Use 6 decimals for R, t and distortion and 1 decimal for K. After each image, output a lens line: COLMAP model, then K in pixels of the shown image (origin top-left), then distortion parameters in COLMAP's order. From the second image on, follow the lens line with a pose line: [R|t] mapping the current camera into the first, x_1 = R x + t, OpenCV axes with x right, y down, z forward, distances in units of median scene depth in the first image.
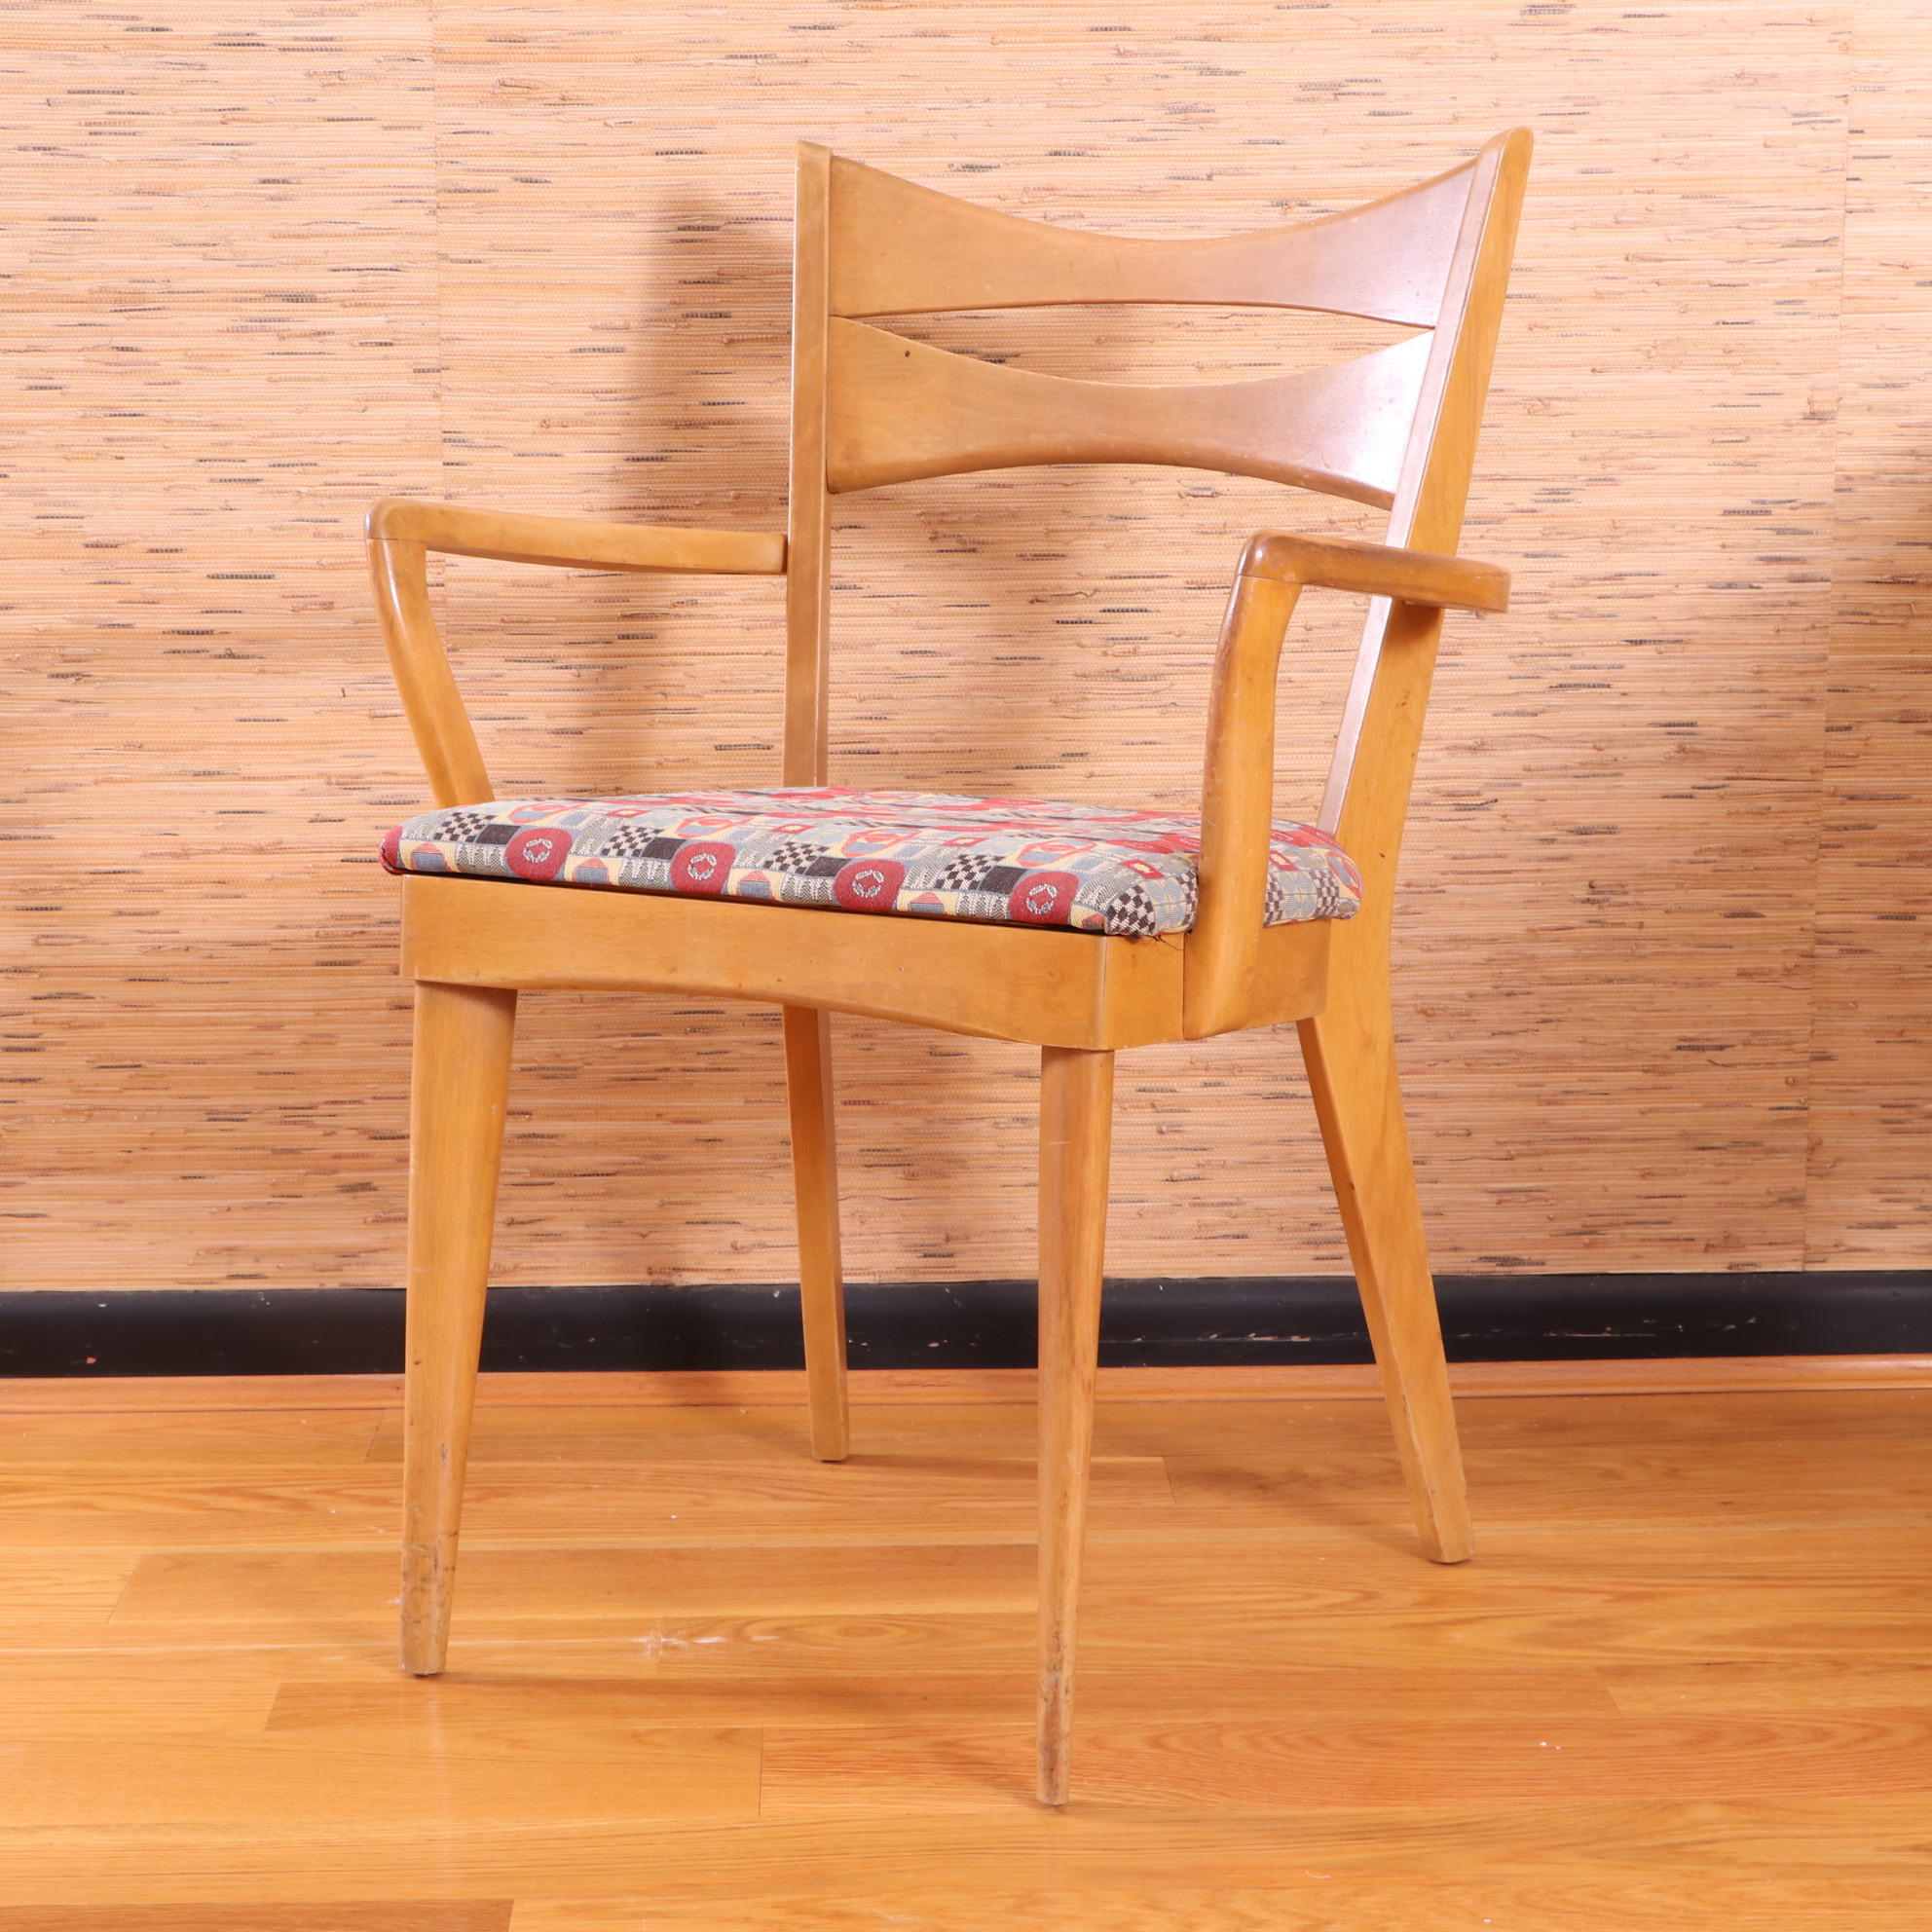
lens RADIAL K [[4289.4, 0, 968.1], [0, 4289.4, 1012.0], [0, 0, 1]] dist [0.064097, 0.000000]
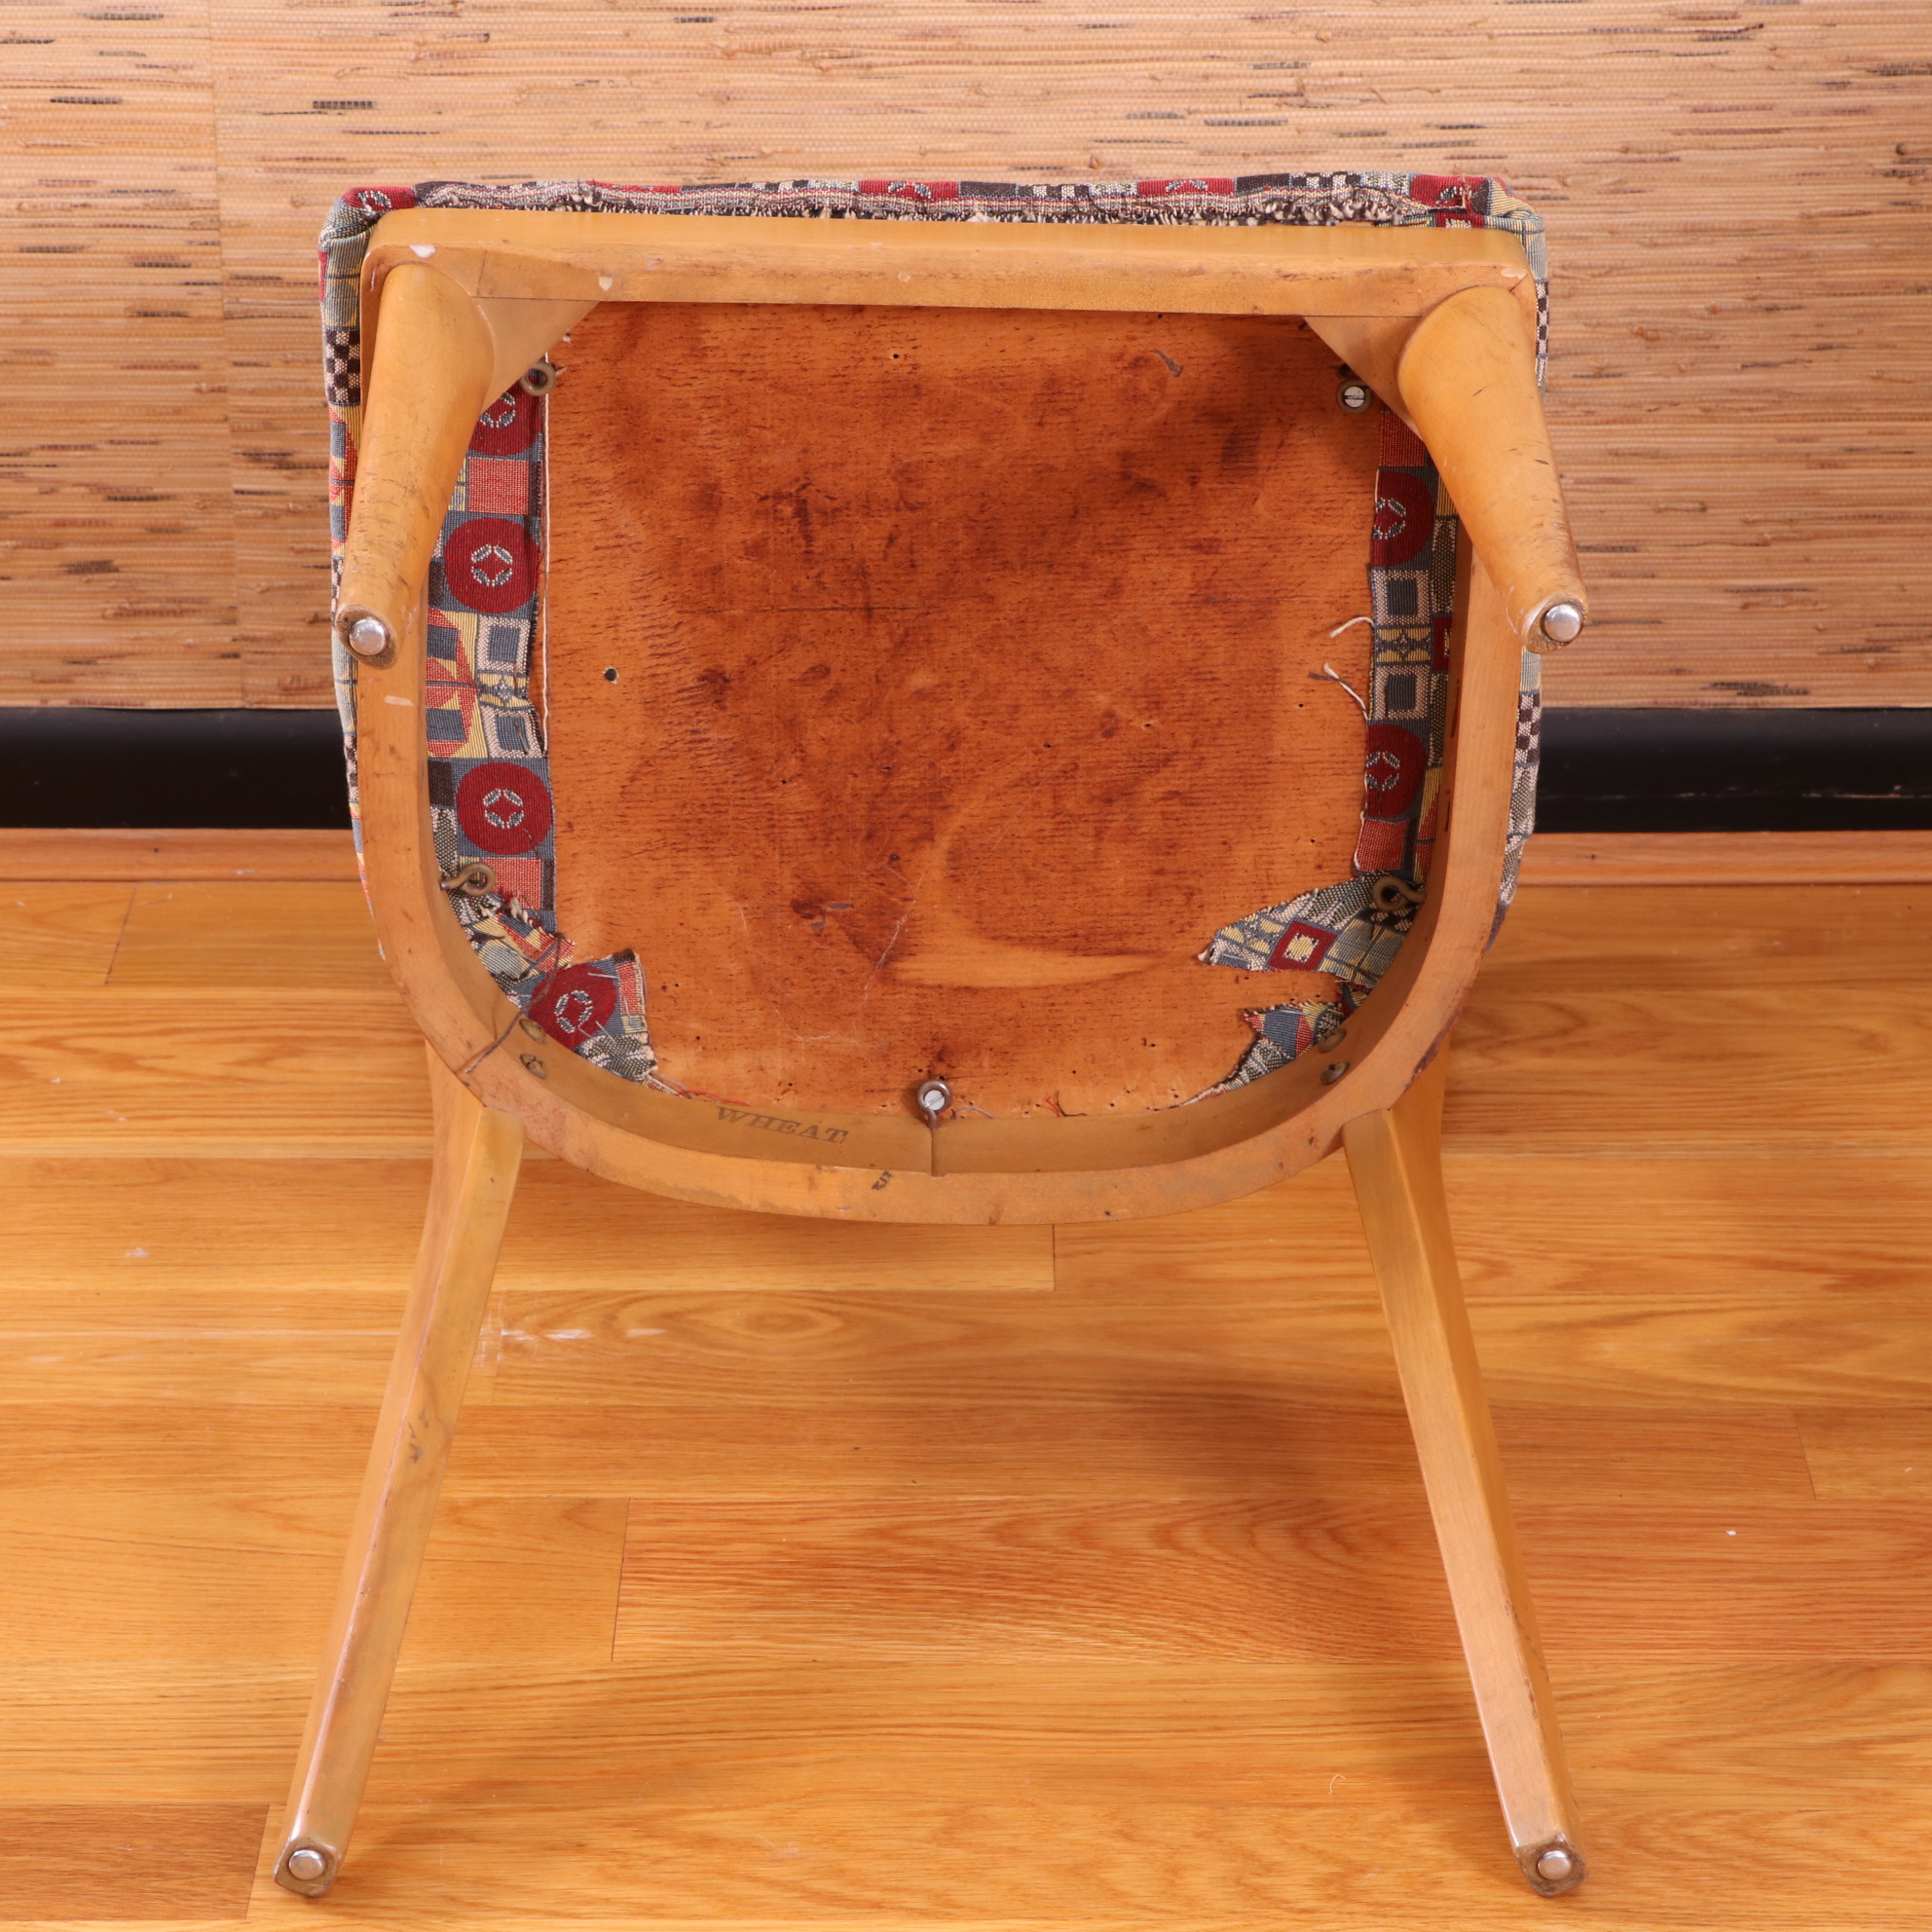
lens RADIAL K [[6659.2, 0, 958.7], [0, 6659.2, 1011.6], [0, 0, 1]] dist [0.332594, 0.000000]
pose [[0.999233, 0.017661, -0.034963, 0.037487], [-0.009132, 0.973021, 0.230535, -0.142279], [0.038091, -0.230038, 0.972436, -0.065014]]
